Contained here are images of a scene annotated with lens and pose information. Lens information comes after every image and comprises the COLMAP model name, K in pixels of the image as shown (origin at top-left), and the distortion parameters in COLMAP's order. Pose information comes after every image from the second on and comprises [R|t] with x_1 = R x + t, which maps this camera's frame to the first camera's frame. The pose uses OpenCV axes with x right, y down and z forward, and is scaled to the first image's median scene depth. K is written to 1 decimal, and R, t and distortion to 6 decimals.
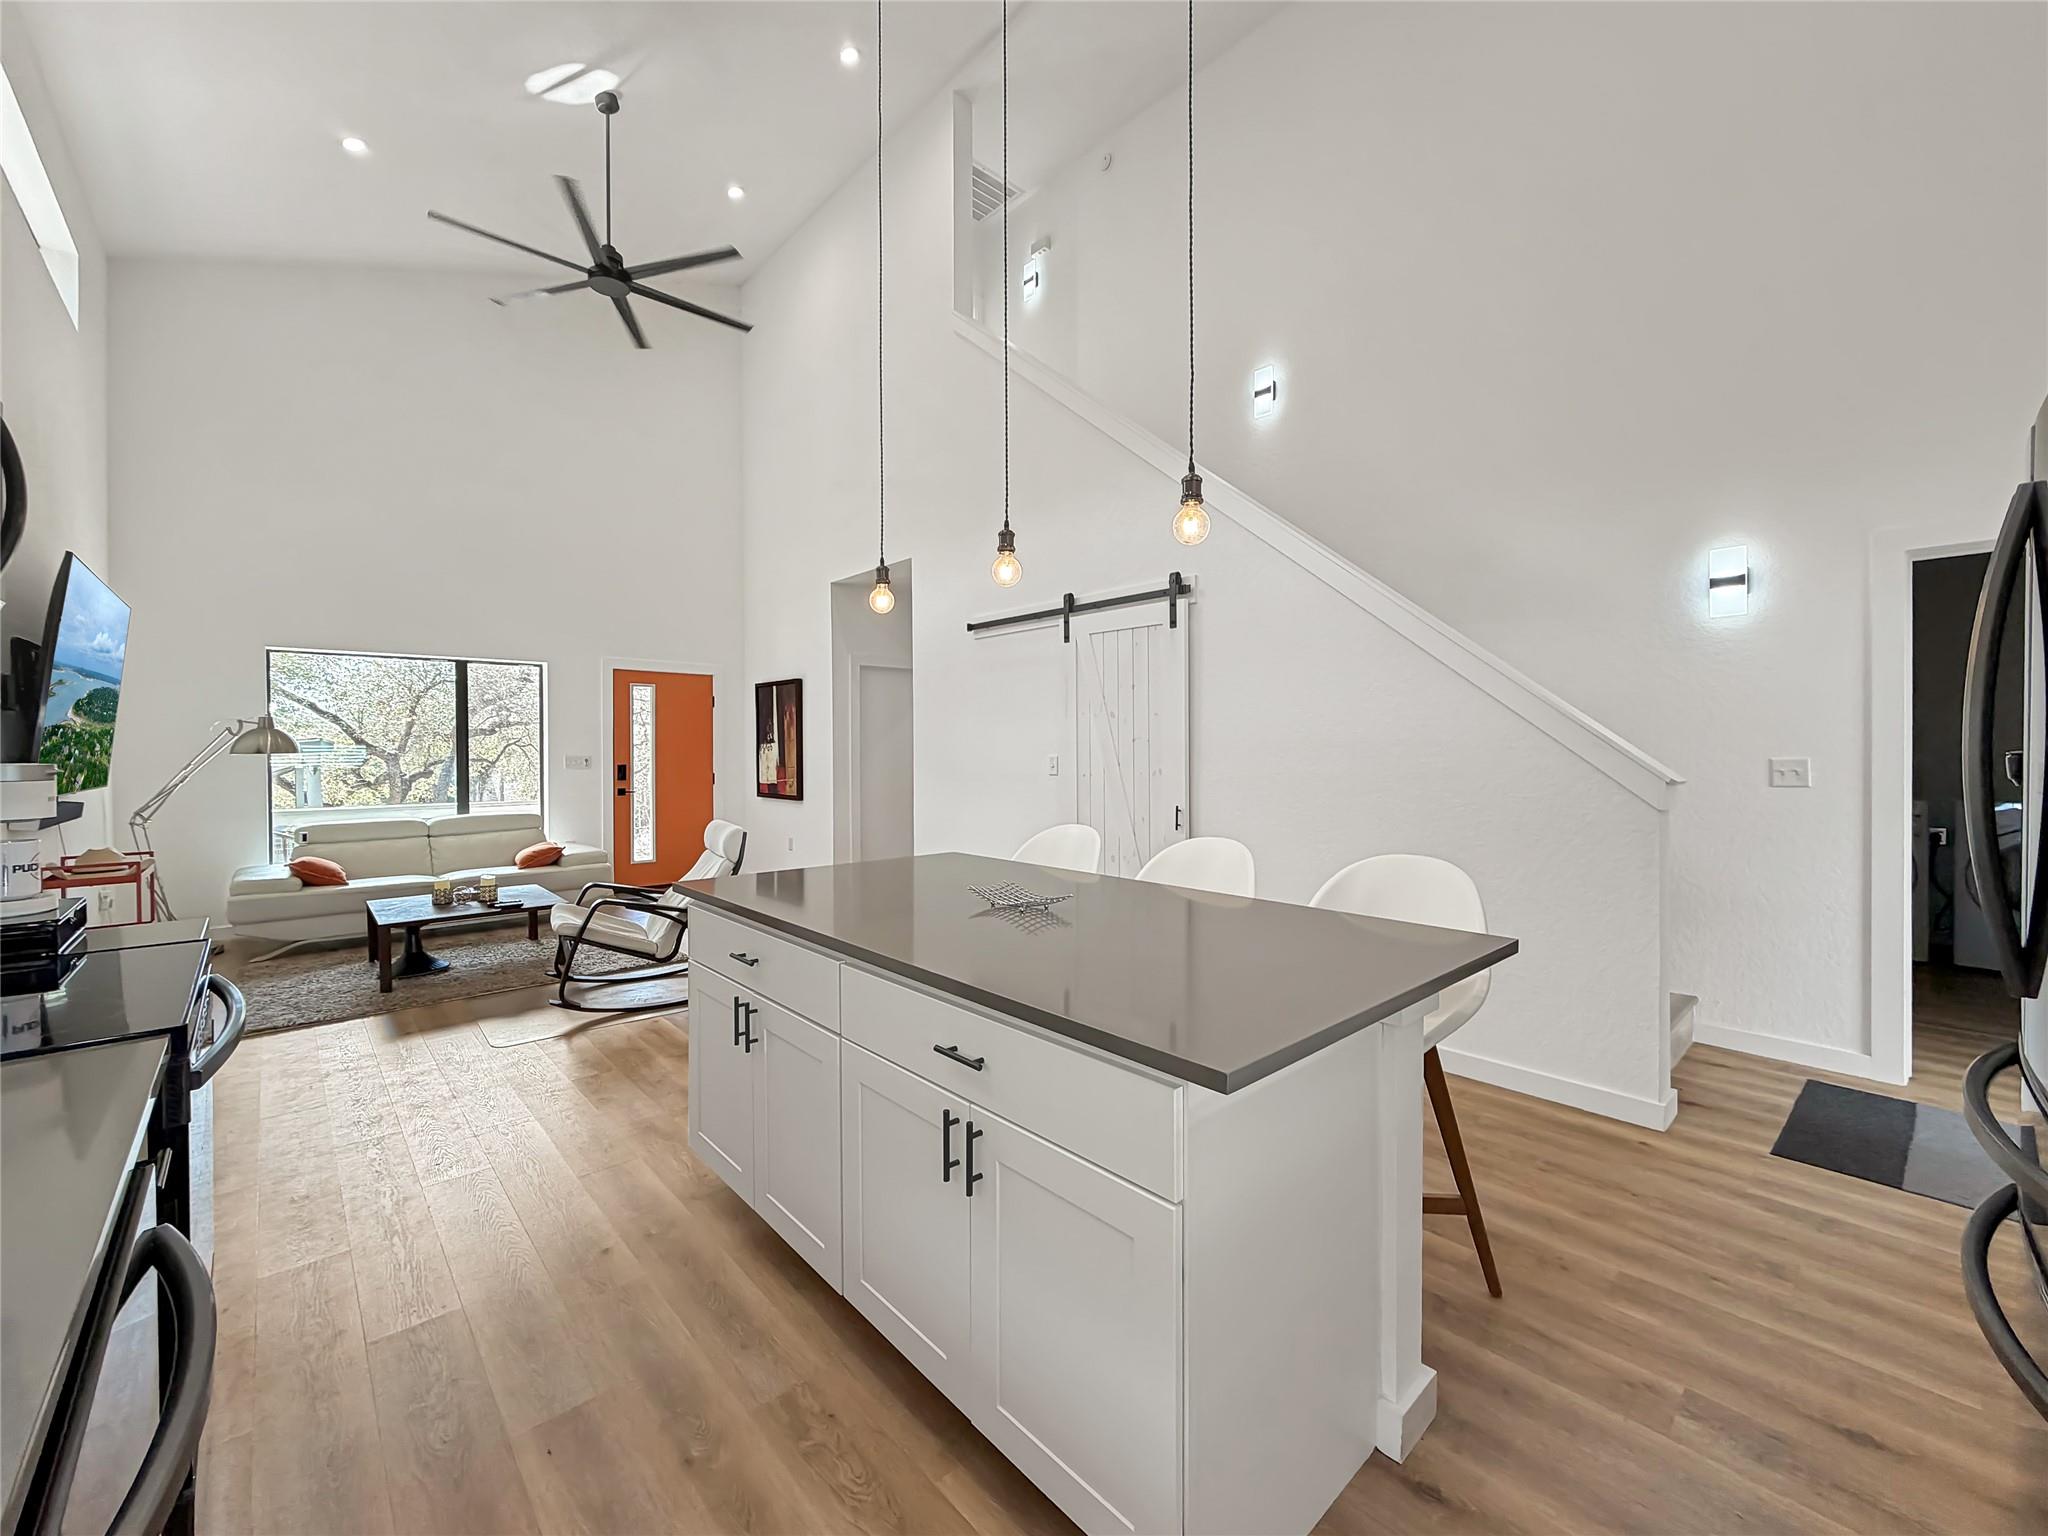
lens RADIAL K [[832.0, 0, 1040.4], [0, 832.0, 767.2], [0, 0, 1]] dist [0.002254, -0.000944]
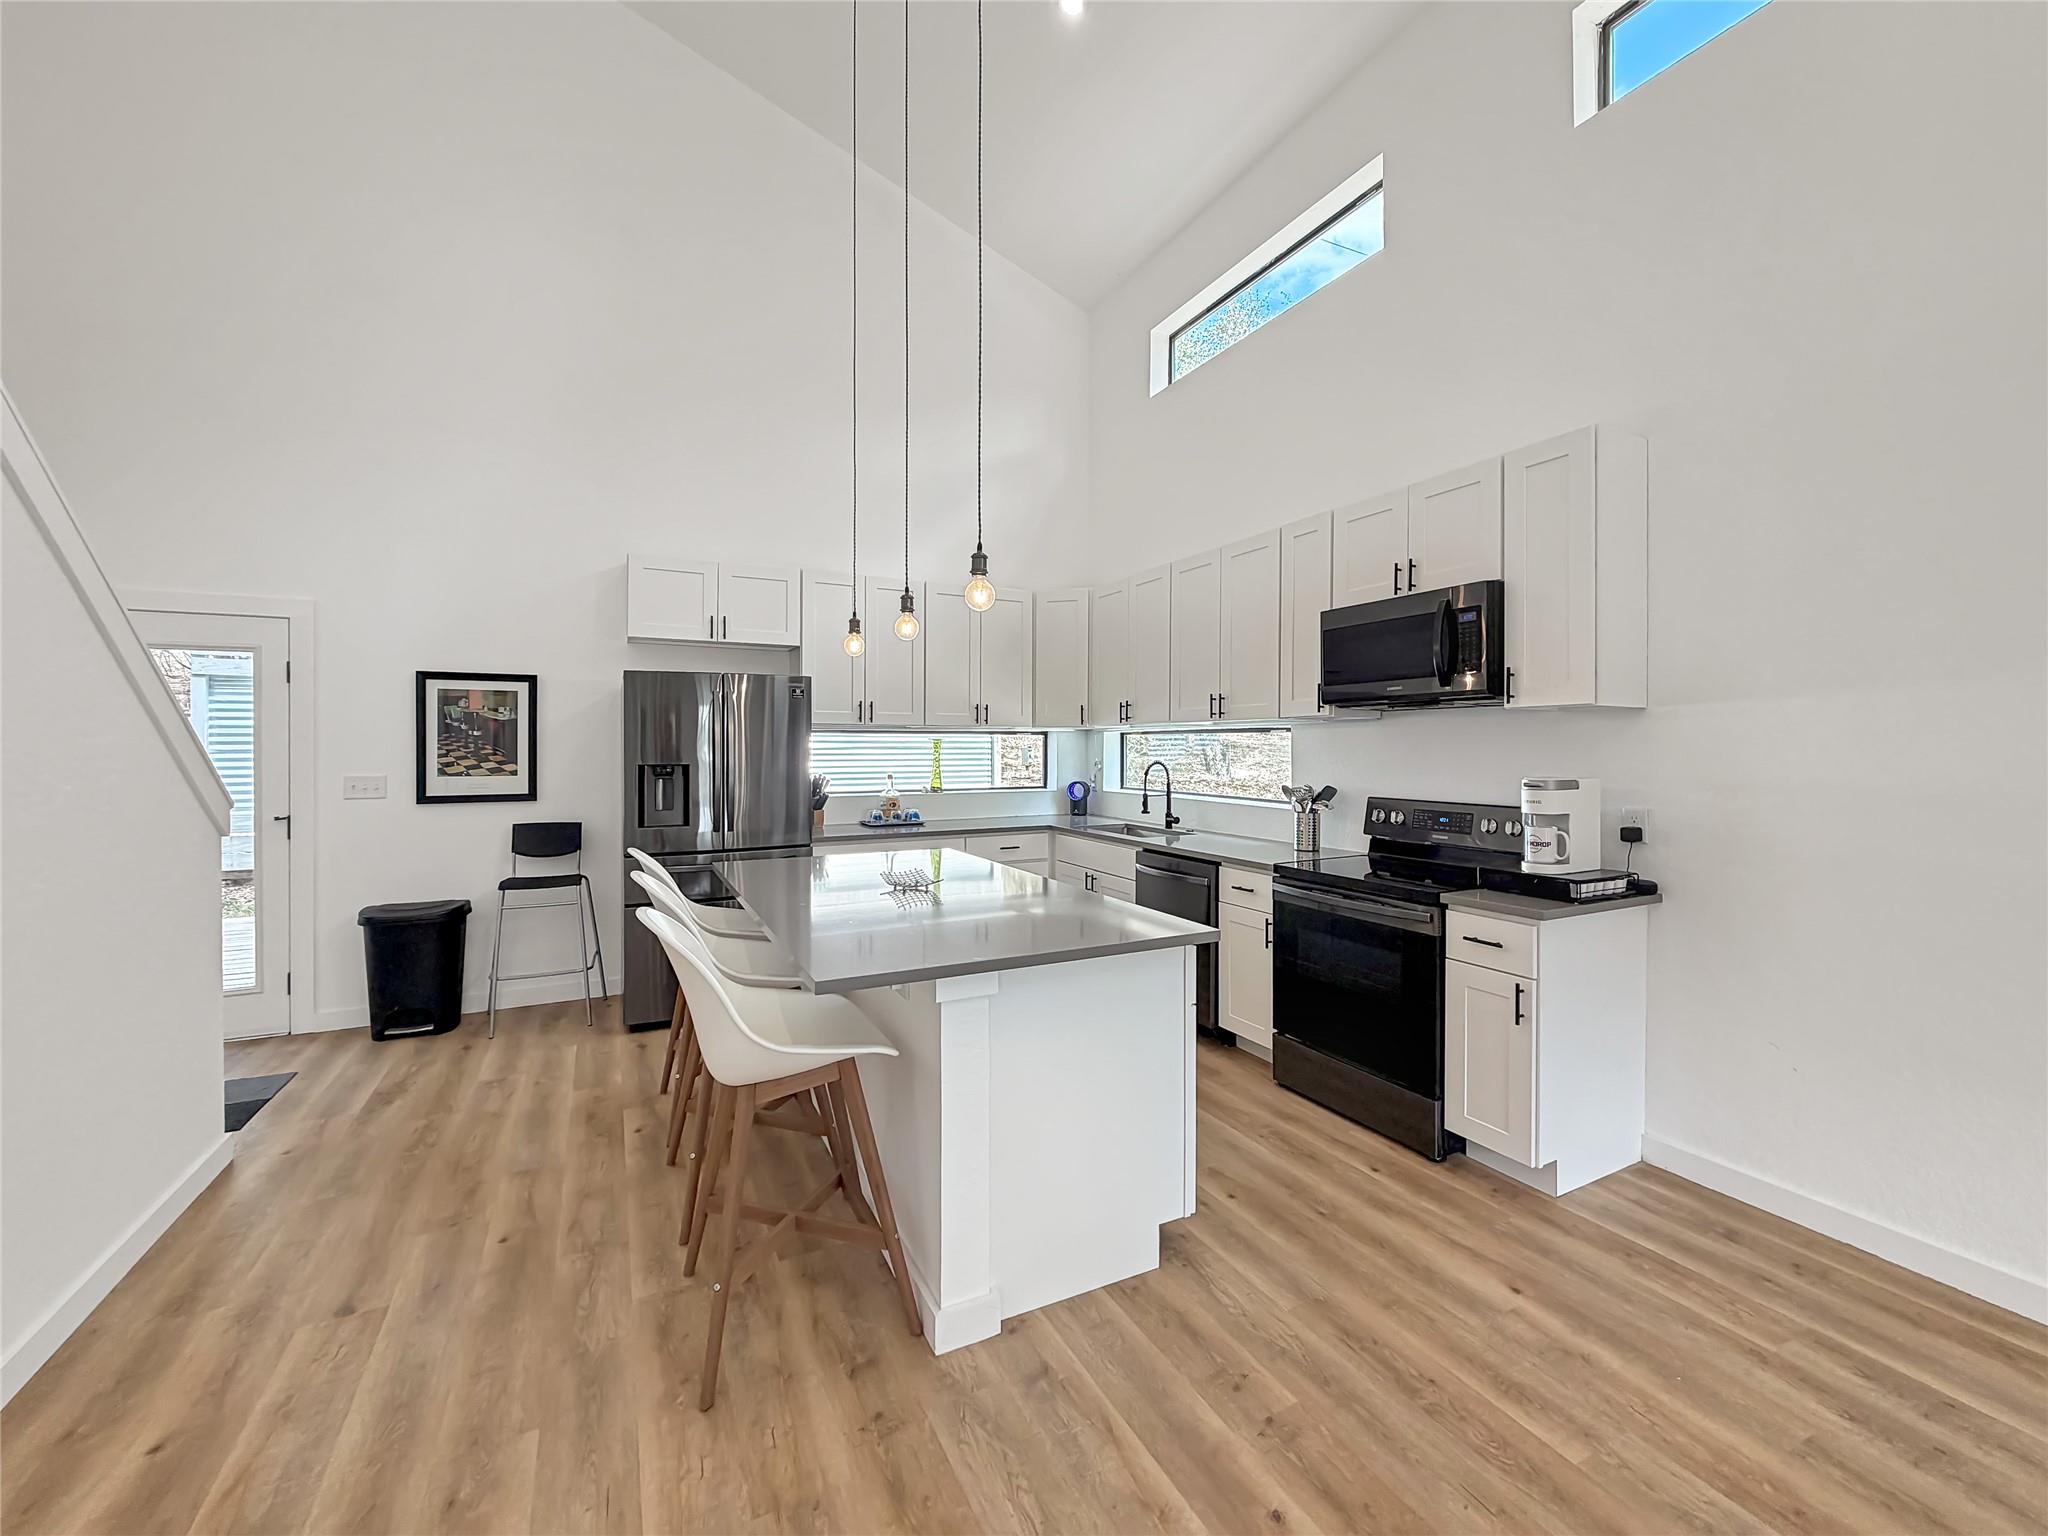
lens RADIAL K [[832.0, 0, 1024.6], [0, 832.0, 744.4], [0, 0, 1]] dist [0.002254, -0.000944]
pose [[-0.961841, -0.000394, 0.273607, -0.287457], [0.004107, 0.999865, 0.015880, -0.045768], [-0.273577, 0.016397, -0.961710, 1.117377]]
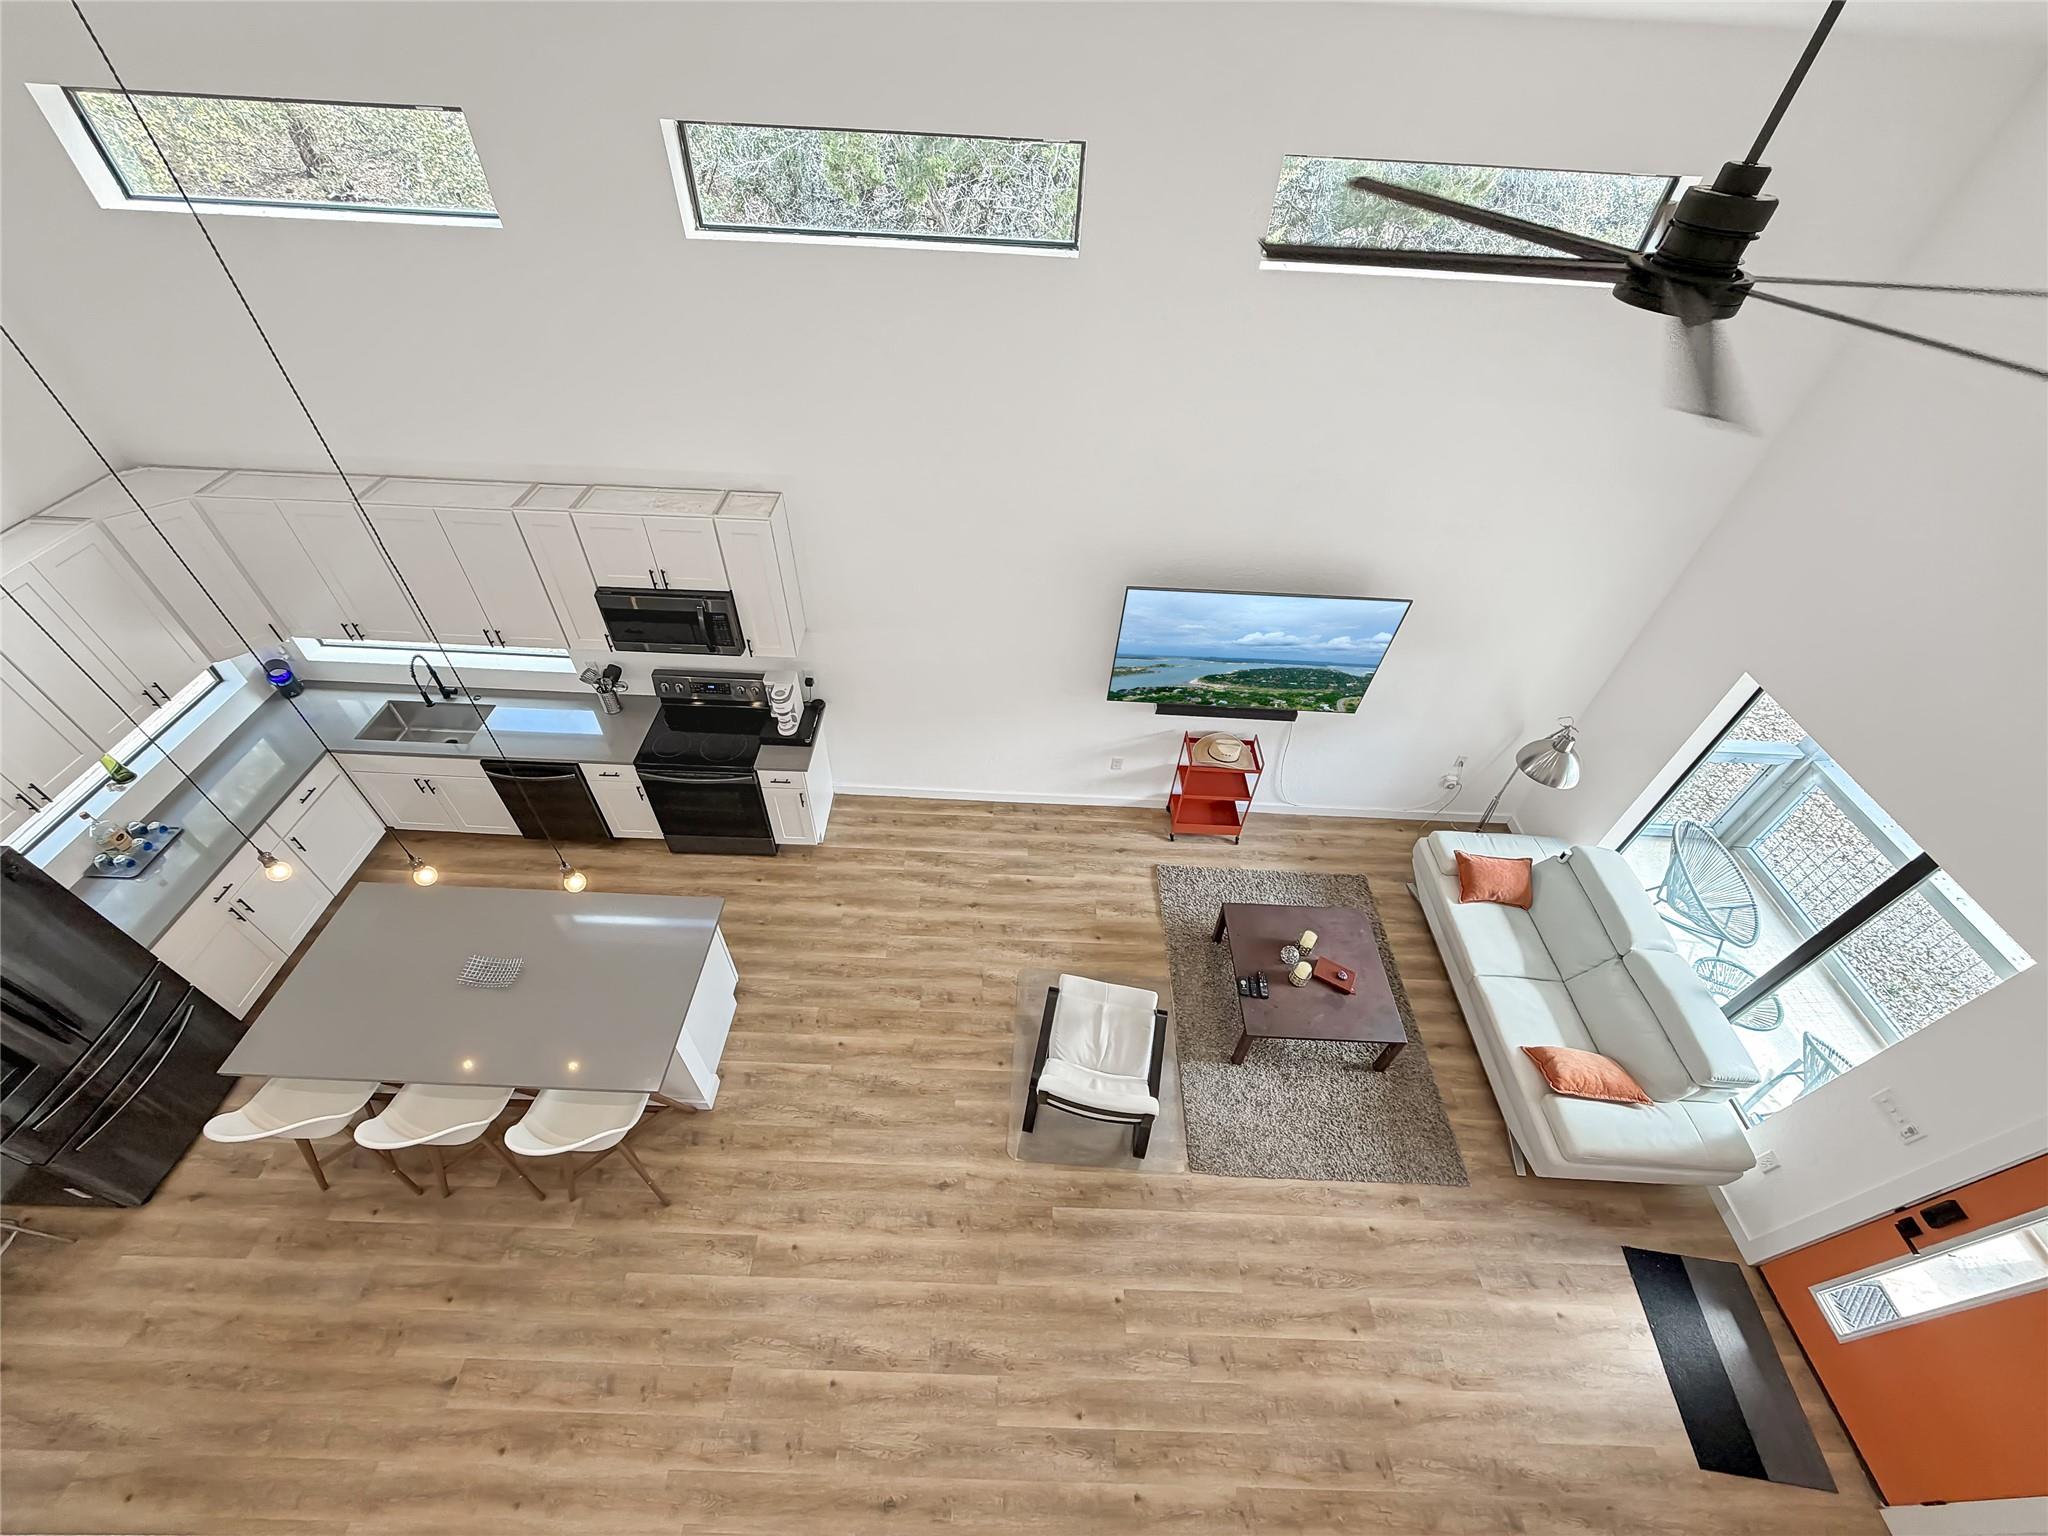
lens RADIAL K [[832.0, 0, 1021.0], [0, 832.0, 748.8], [0, 0, 1]] dist [0.002254, -0.000944]
pose [[-0.691186, 0.482562, -0.537956, -0.043777], [-0.059117, 0.704143, 0.707593, -0.832440], [0.720255, 0.520880, -0.458166, 1.250344]]
